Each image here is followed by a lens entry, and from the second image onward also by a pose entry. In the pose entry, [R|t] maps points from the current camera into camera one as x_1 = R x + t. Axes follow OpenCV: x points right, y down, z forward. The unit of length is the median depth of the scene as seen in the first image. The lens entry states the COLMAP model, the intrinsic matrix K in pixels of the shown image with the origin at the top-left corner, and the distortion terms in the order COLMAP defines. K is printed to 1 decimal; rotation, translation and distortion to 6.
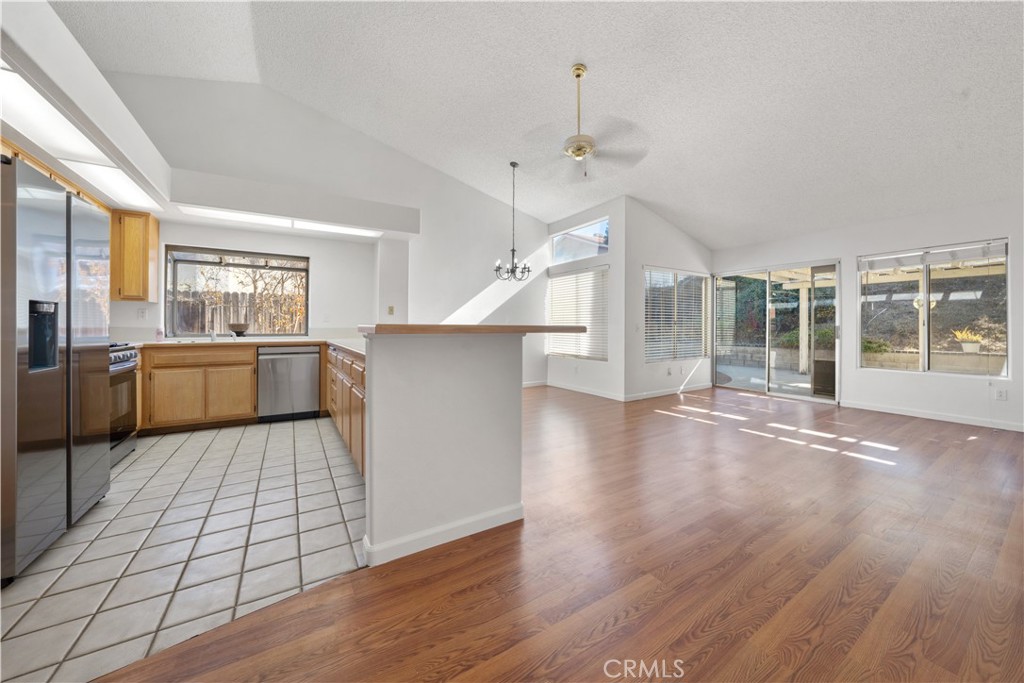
lens RADIAL K [[358.2, 0, 510.2], [0, 358.2, 332.4], [0, 0, 1]] dist [-0.019683, -0.000041]
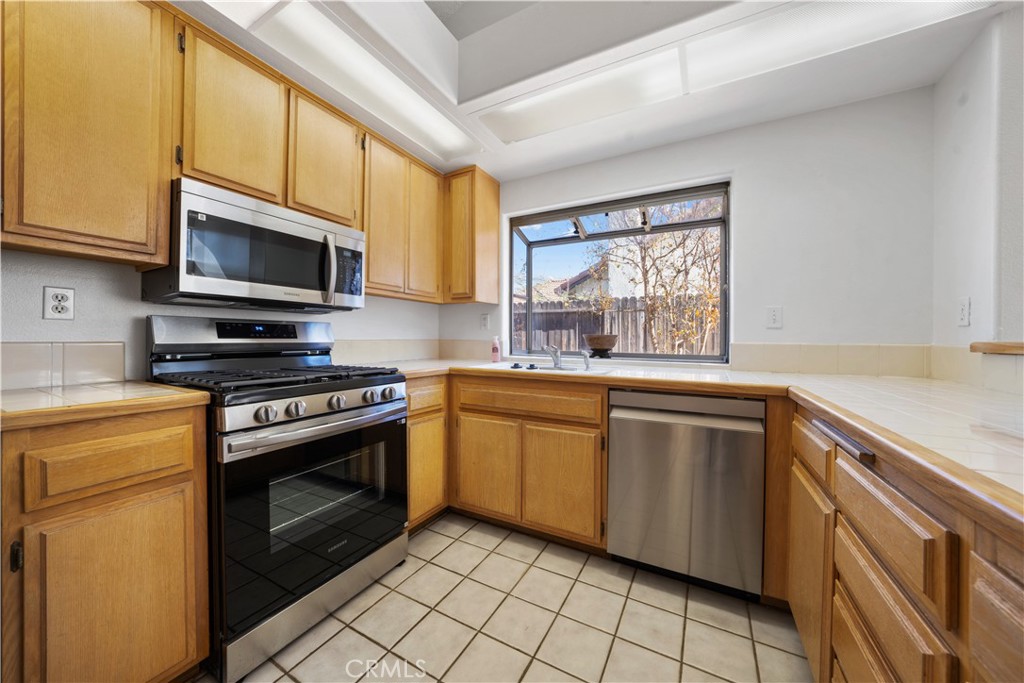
lens RADIAL K [[358.2, 0, 510.2], [0, 358.2, 332.4], [0, 0, 1]] dist [-0.019683, -0.000041]
pose [[0.494119, -0.012195, -0.869309, -0.387402], [-0.018490, 0.999528, -0.024532, -0.013697], [0.869198, 0.028195, 0.493660, 0.668761]]
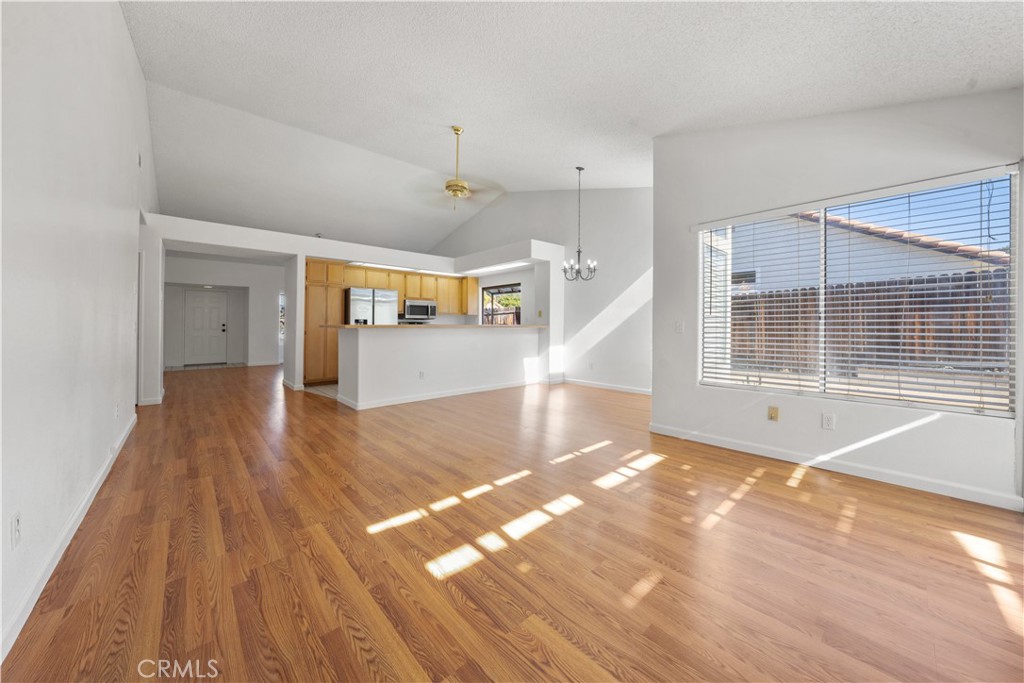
lens RADIAL K [[365.2, 0, 513.3], [0, 365.2, 315.4], [0, 0, 1]] dist [-0.010482, -0.000012]
pose [[0.181664, -0.031783, -0.982847, 1.262188], [-0.012624, 0.999320, -0.034649, -0.002977], [0.983280, 0.018702, 0.181139, 0.785204]]
